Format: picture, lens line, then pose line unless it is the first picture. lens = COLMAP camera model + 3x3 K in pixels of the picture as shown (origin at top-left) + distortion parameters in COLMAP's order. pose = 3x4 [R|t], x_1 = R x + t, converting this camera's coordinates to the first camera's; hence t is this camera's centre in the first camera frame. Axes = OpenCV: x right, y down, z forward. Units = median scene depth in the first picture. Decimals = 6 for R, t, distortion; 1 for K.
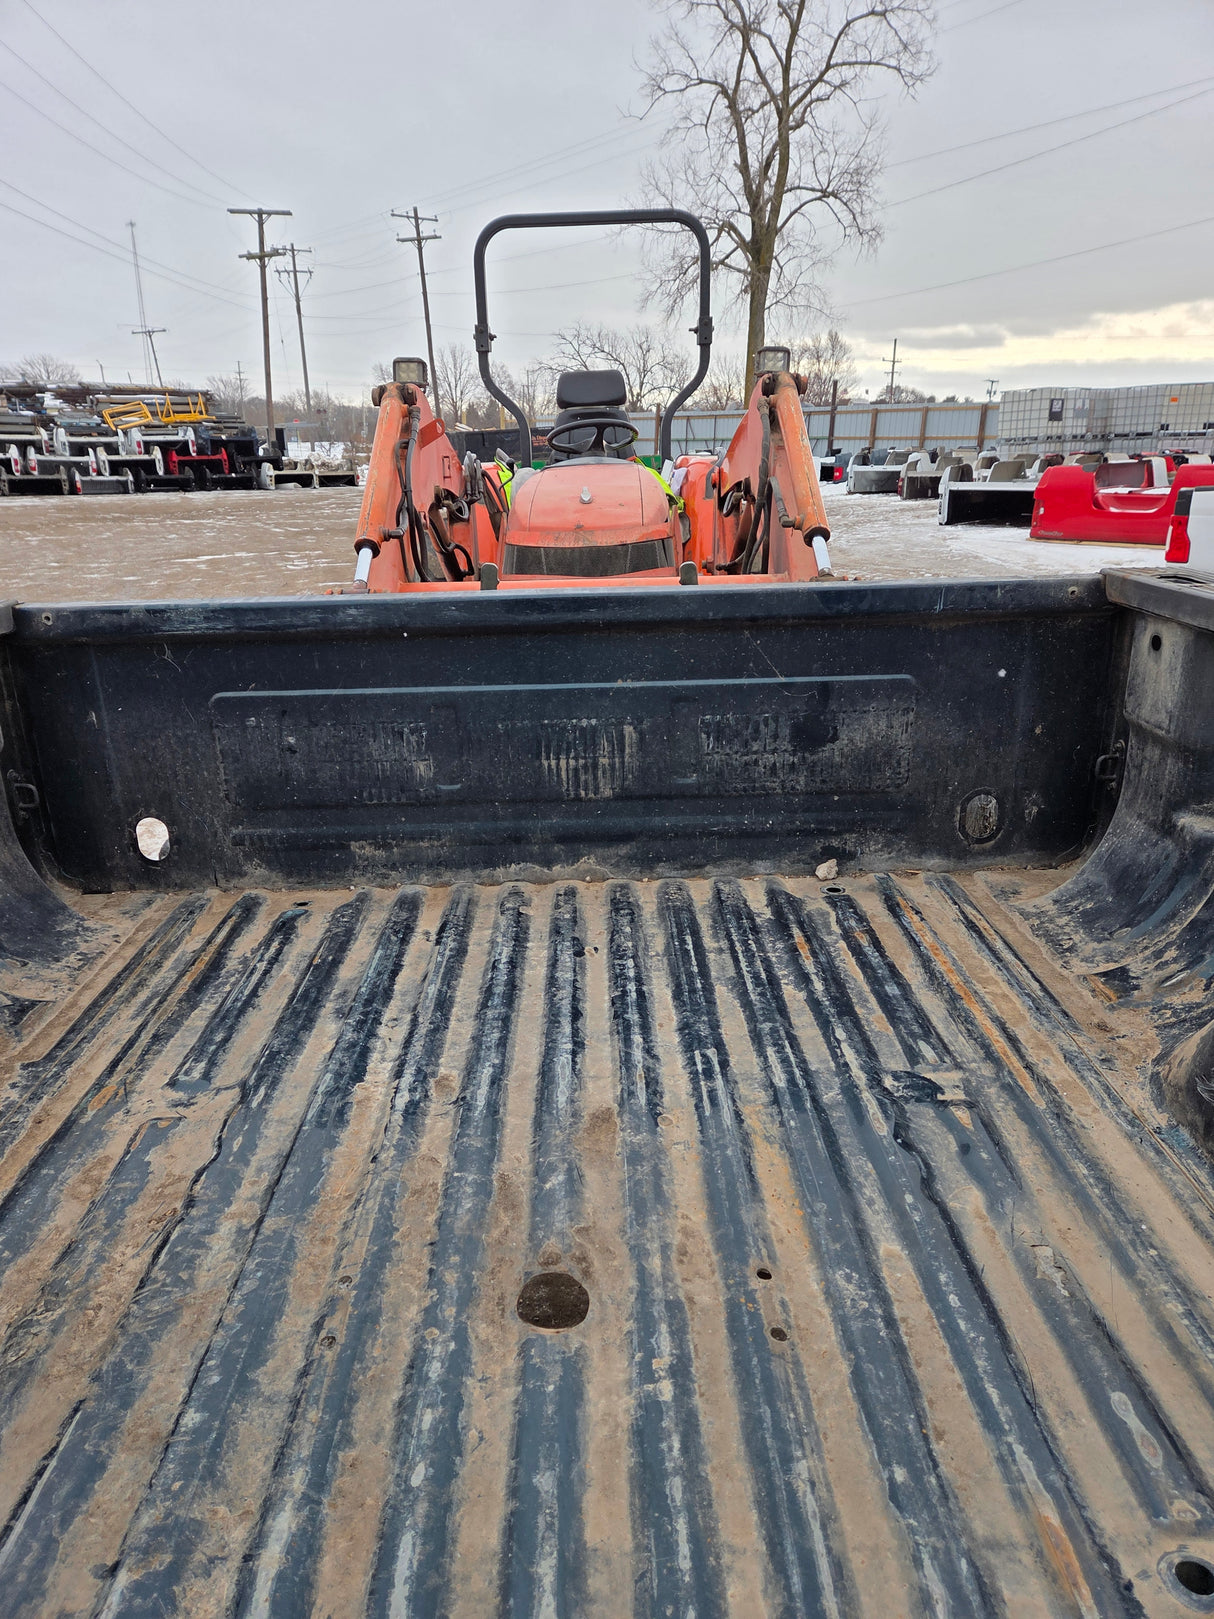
lens RADIAL K [[1072.4, 0, 582.4], [0, 1072.4, 798.6], [0, 0, 1]] dist [0.074002, -0.057861]
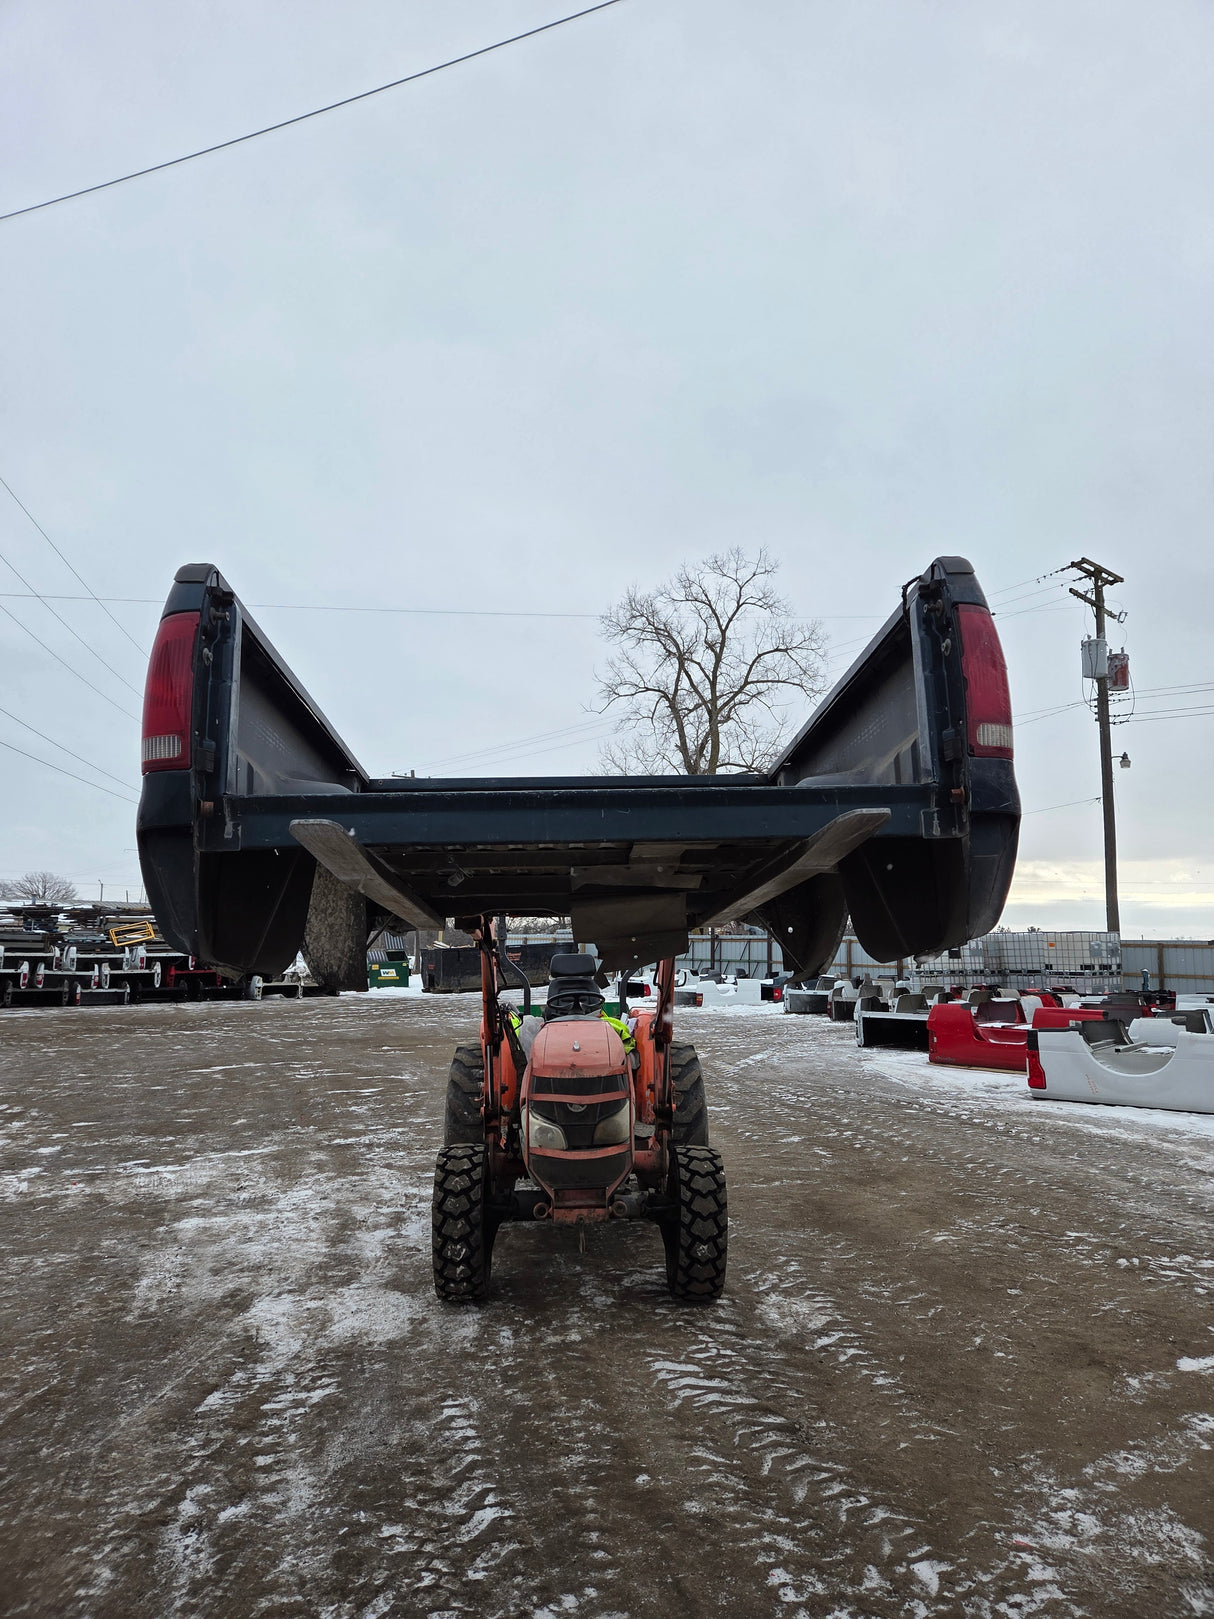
lens RADIAL K [[1062.5, 0, 589.4], [0, 1062.5, 791.7], [0, 0, 1]] dist [0.089364, -0.068708]
pose [[0.998982, 0.023678, 0.038405, -0.004556], [-0.003794, 0.892297, -0.451432, 0.011060], [-0.044958, 0.450827, 0.891479, -0.062227]]
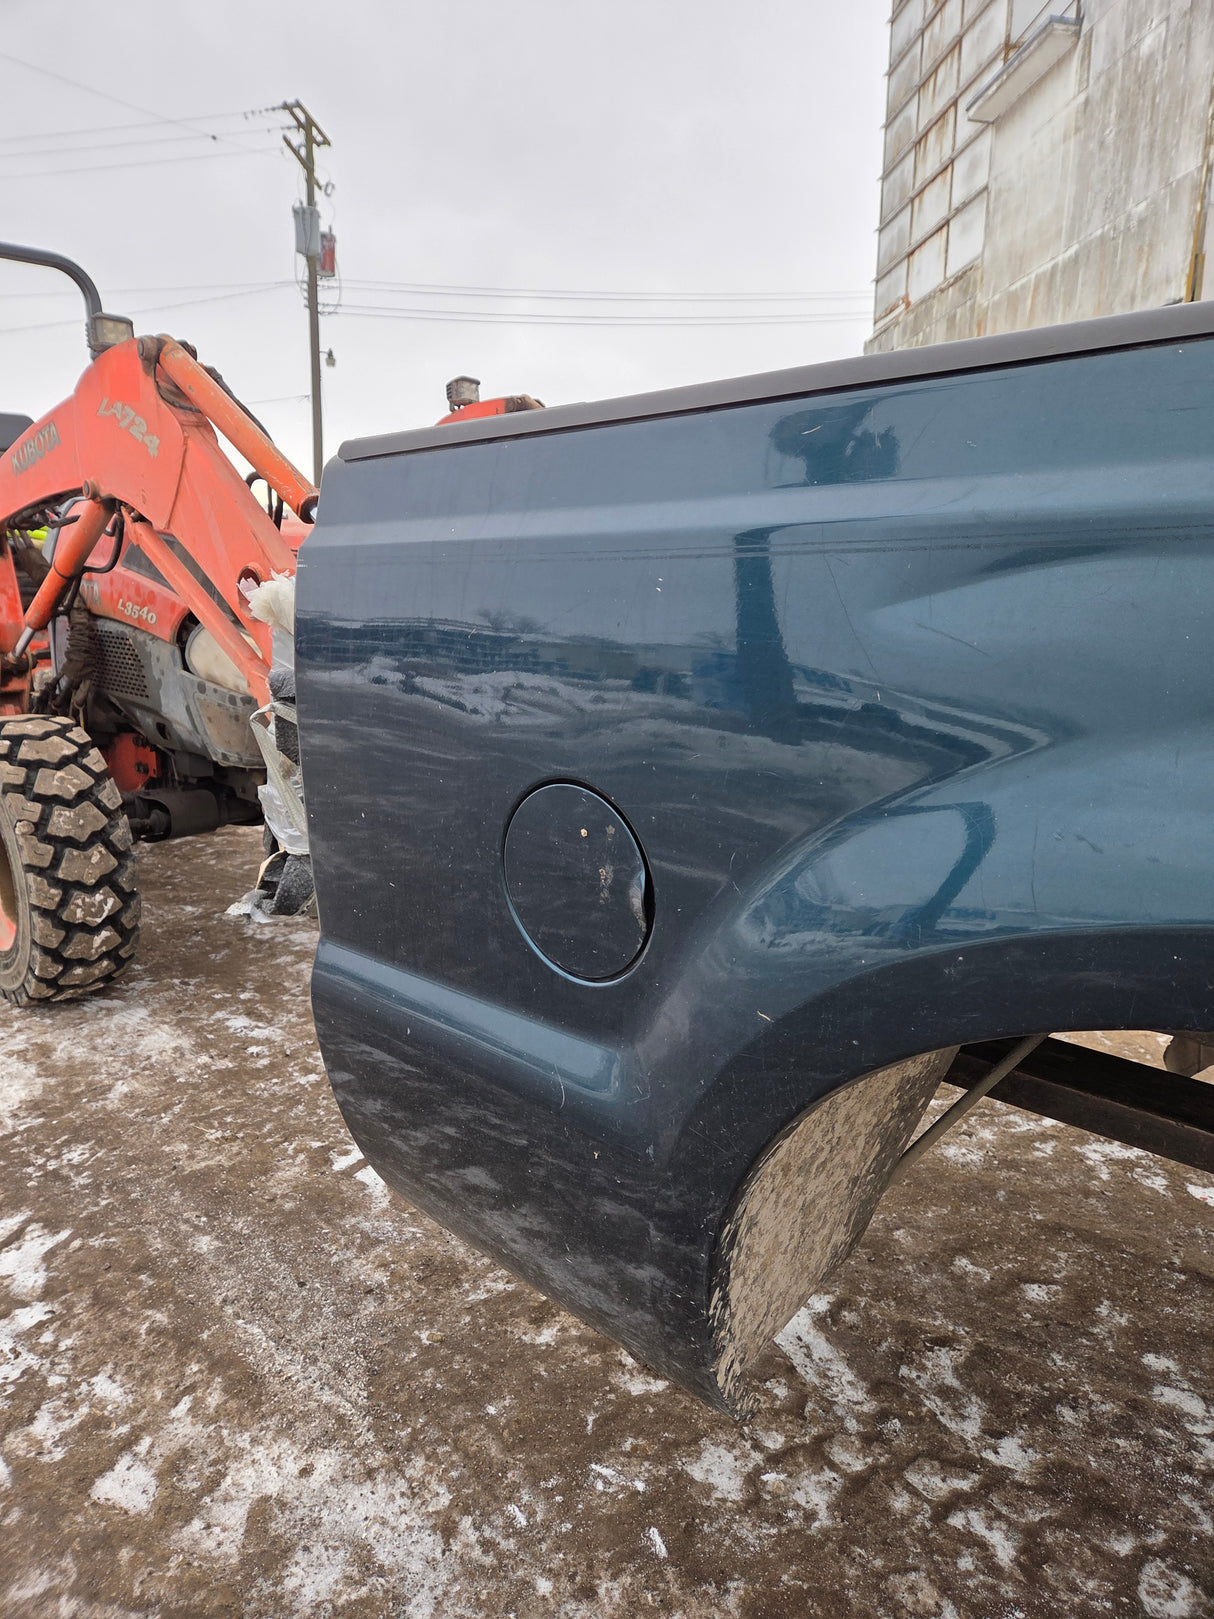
lens RADIAL K [[1084.0, 0, 580.2], [0, 1084.0, 775.6], [0, 0, 1]] dist [0.080061, -0.051985]
pose [[0.693751, -0.103479, 0.712742, -0.043742], [0.212824, 0.974885, -0.065615, 0.003923], [-0.688052, 0.197210, 0.698350, 0.021389]]
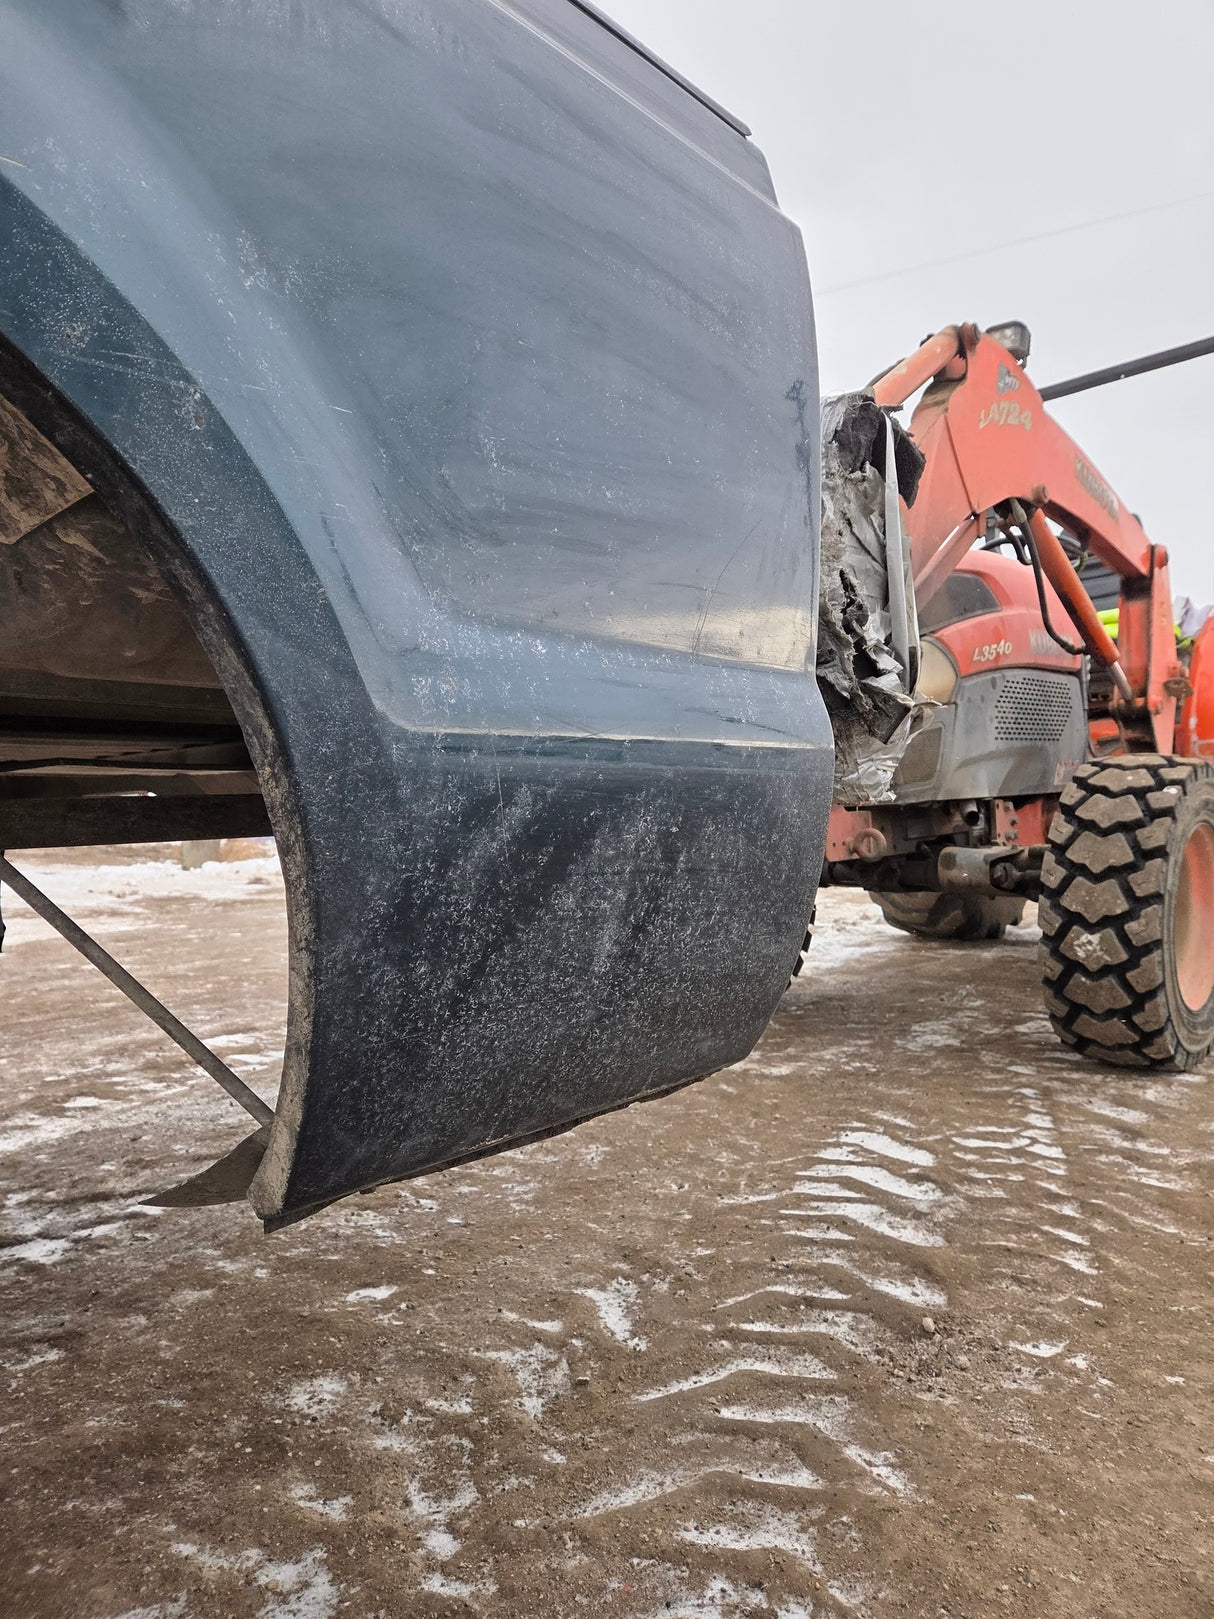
lens RADIAL K [[1061.2, 0, 582.6], [0, 1061.2, 802.0], [0, 0, 1]] dist [0.093247, -0.088089]
pose [[0.741776, -0.005142, -0.670628, 0.038451], [-0.199526, 0.952998, -0.228001, 0.012646], [0.640280, 0.302933, 0.705885, 0.028565]]
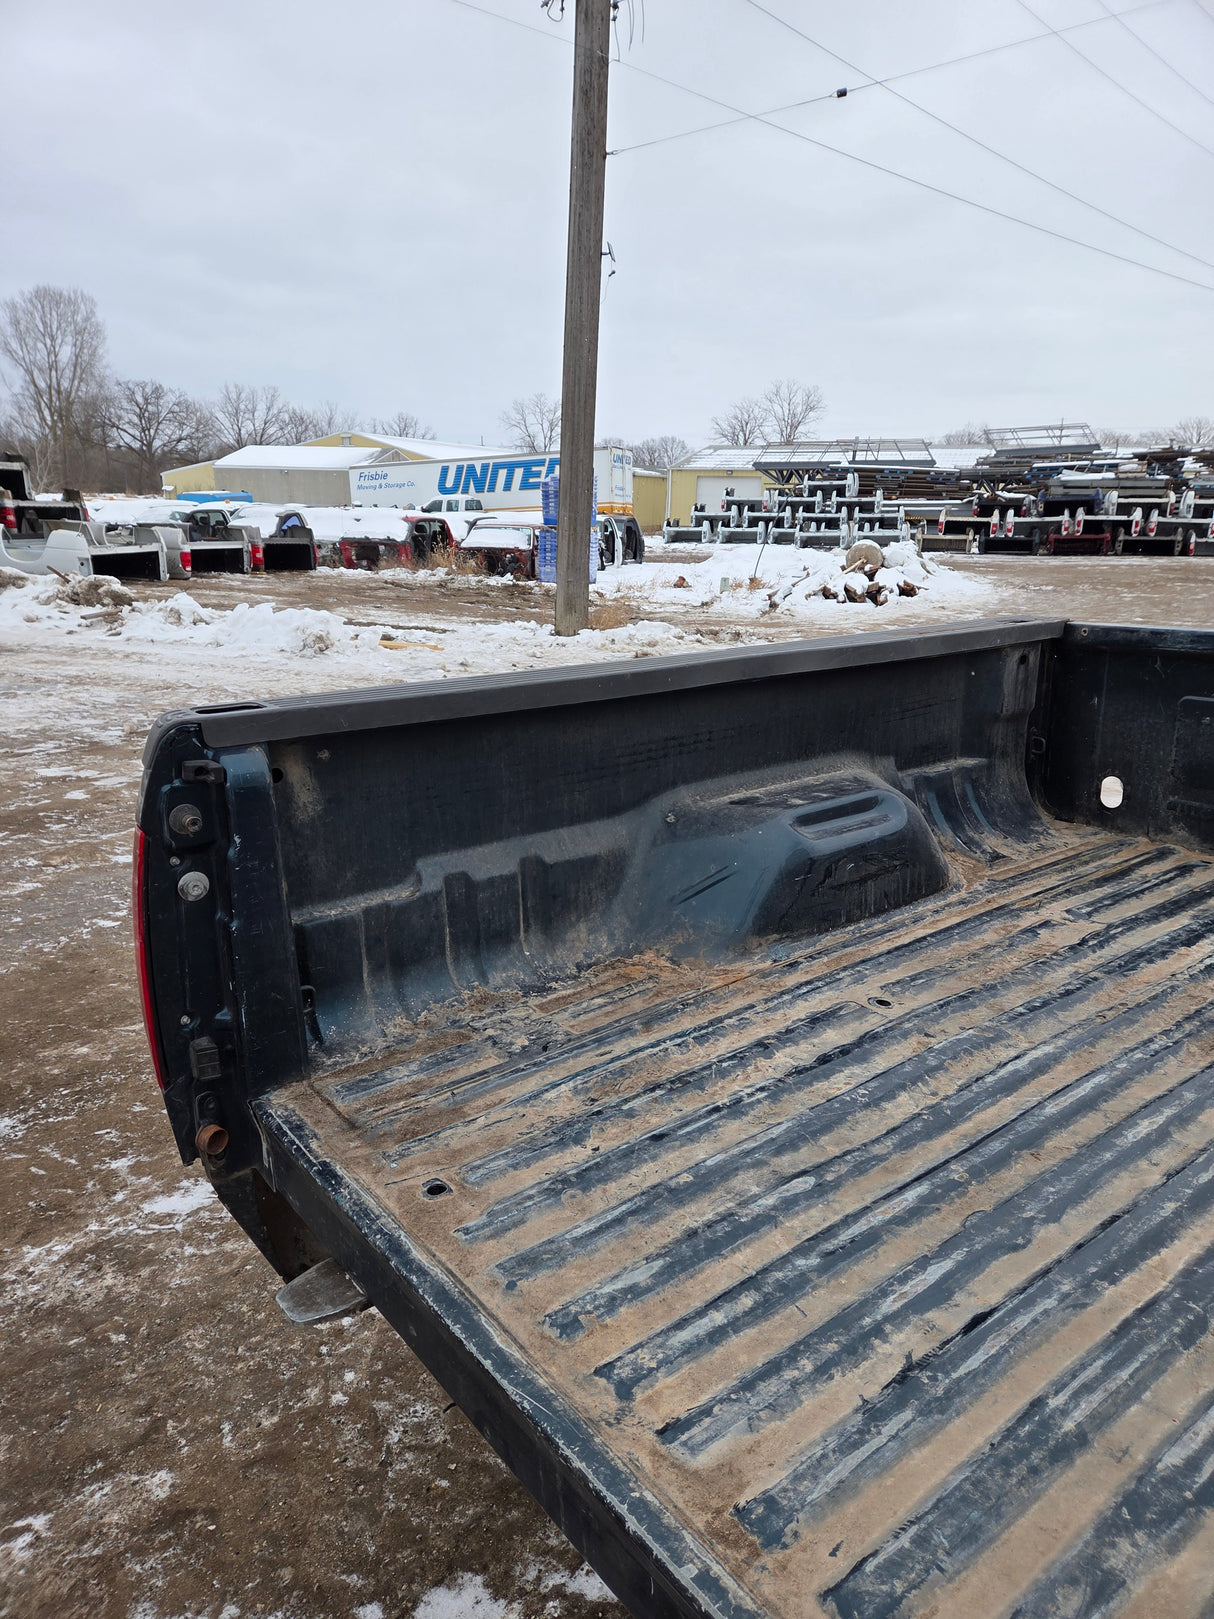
lens RADIAL K [[1065.3, 0, 602.8], [0, 1065.3, 813.9], [0, 0, 1]] dist [0.077318, -0.072115]
pose [[0.616411, 0.222245, -0.755410, 0.013039], [-0.249922, 0.964959, 0.079960, 0.005726], [0.746711, 0.139506, 0.650355, -0.020176]]
